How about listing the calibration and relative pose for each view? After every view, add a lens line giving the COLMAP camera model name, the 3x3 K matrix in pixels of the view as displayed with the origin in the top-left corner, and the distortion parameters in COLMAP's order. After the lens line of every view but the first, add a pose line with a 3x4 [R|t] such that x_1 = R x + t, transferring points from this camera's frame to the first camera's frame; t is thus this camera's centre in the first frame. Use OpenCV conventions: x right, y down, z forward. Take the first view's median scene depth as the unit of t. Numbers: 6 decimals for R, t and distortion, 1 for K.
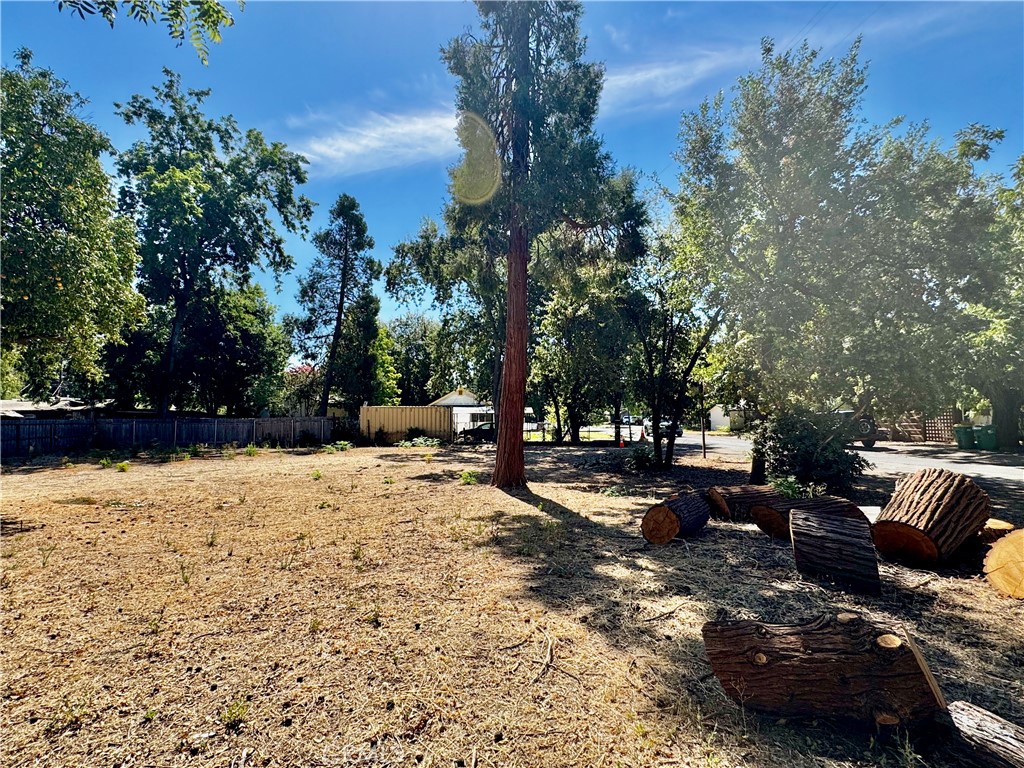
lens RADIAL K [[542.4, 0, 510.8], [0, 542.4, 381.8], [0, 0, 1]] dist [0.010795, -0.000297]
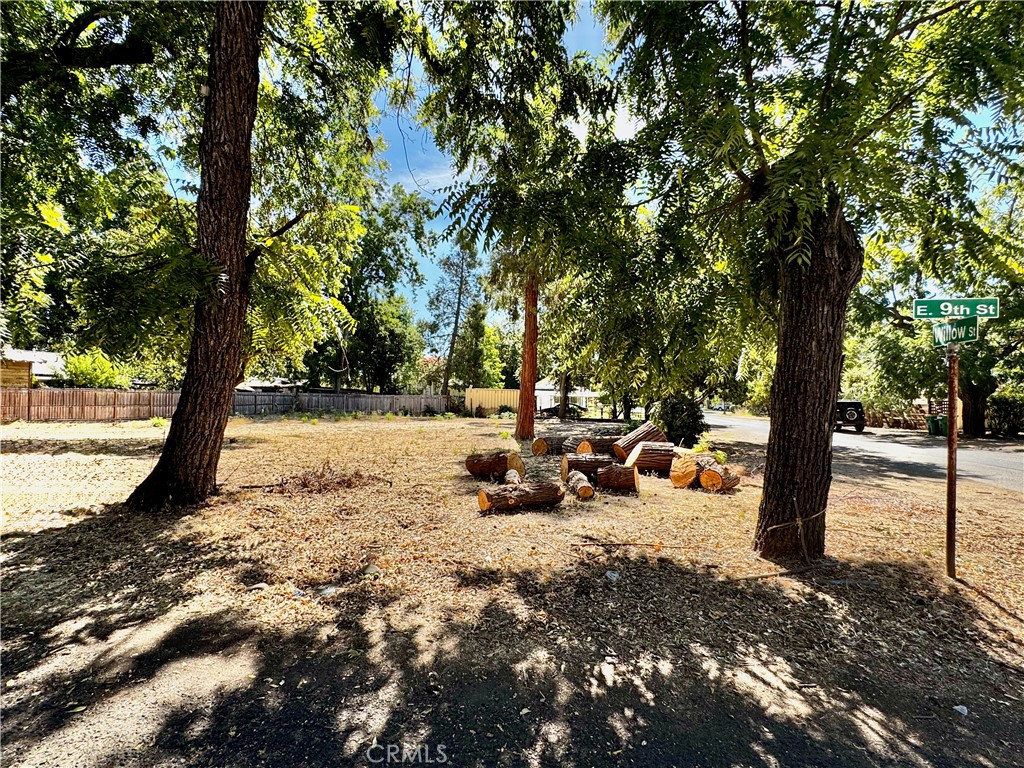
lens RADIAL K [[486.4, 0, 514.9], [0, 486.4, 382.7], [0, 0, 1]] dist [0.000814, -0.000144]
pose [[0.975085, 0.019226, -0.220995, 0.088059], [-0.012604, 0.999429, 0.031339, -0.007393], [0.221471, -0.027772, 0.974771, -0.128143]]
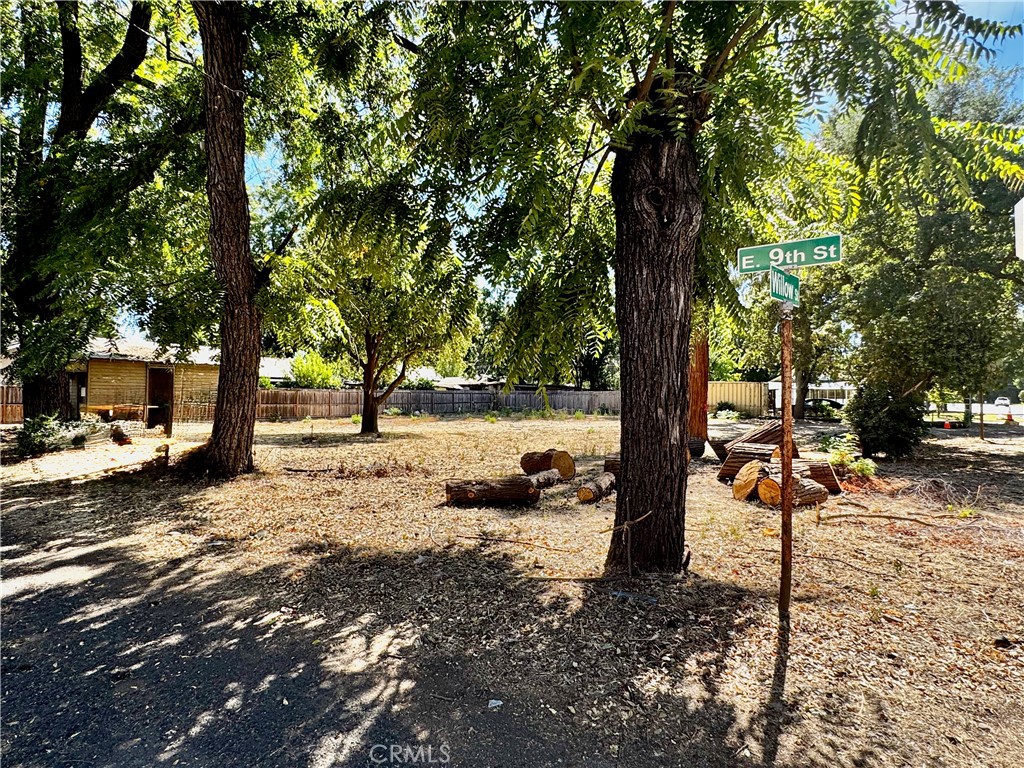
lens RADIAL K [[577.0, 0, 511.7], [0, 577.0, 381.9], [0, 0, 1]] dist [0.003749, -0.000751]
pose [[0.780287, 0.000502, -0.625422, 0.160174], [0.028276, 0.998949, 0.036079, -0.005890], [0.624783, -0.045836, 0.779452, -0.110902]]
